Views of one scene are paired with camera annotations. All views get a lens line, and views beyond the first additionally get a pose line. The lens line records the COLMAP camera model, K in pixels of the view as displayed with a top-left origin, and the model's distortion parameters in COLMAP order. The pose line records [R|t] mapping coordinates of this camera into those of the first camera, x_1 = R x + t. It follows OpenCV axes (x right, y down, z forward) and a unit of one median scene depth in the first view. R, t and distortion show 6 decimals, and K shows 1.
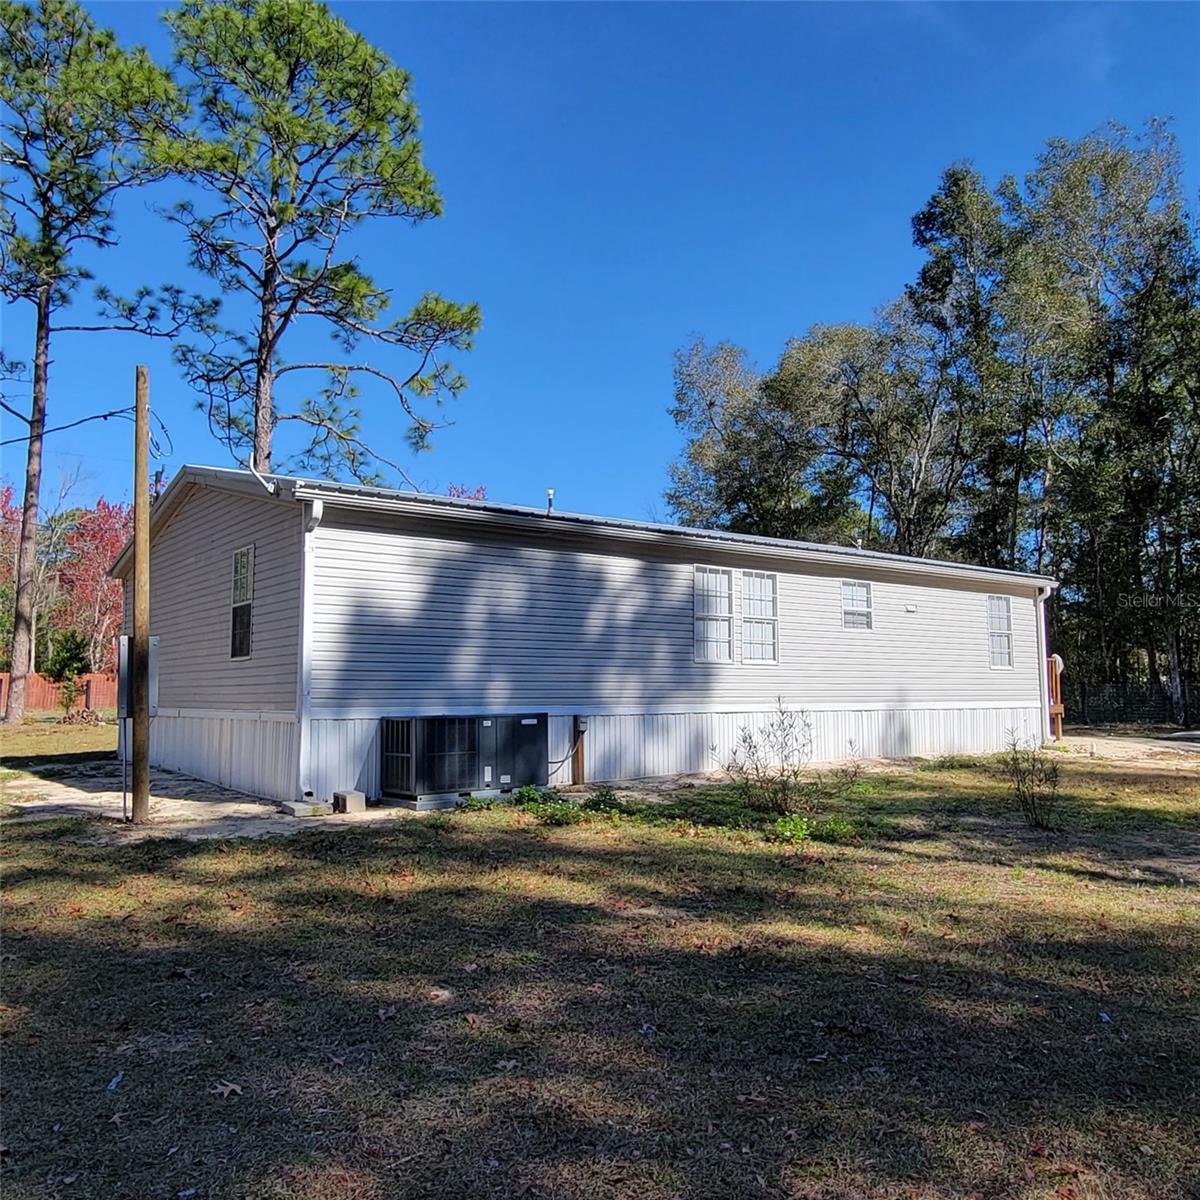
lens RADIAL K [[1027.0, 0, 613.6], [0, 1027.0, 604.0], [0, 0, 1]] dist [0.013315, -0.014463]
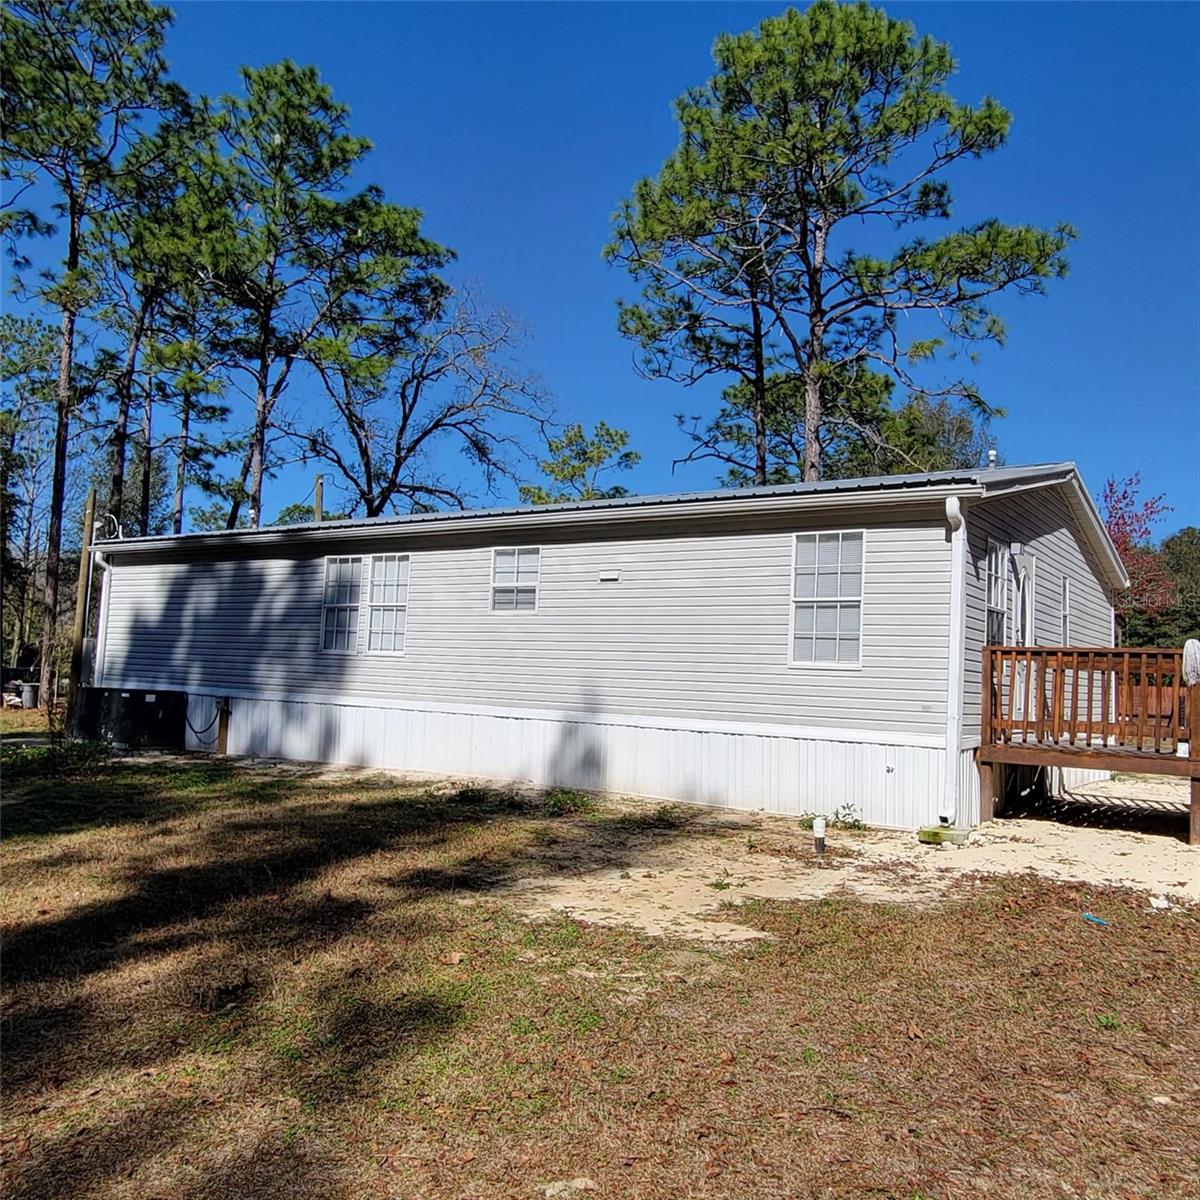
lens RADIAL K [[1027.0, 0, 599.3], [0, 1027.0, 596.1], [0, 0, 1]] dist [0.013315, -0.014463]
pose [[0.315802, -0.061483, -0.946831, 1.144431], [0.039137, 0.997893, -0.051746, 0.064728], [0.948018, -0.020715, 0.317543, 0.951556]]
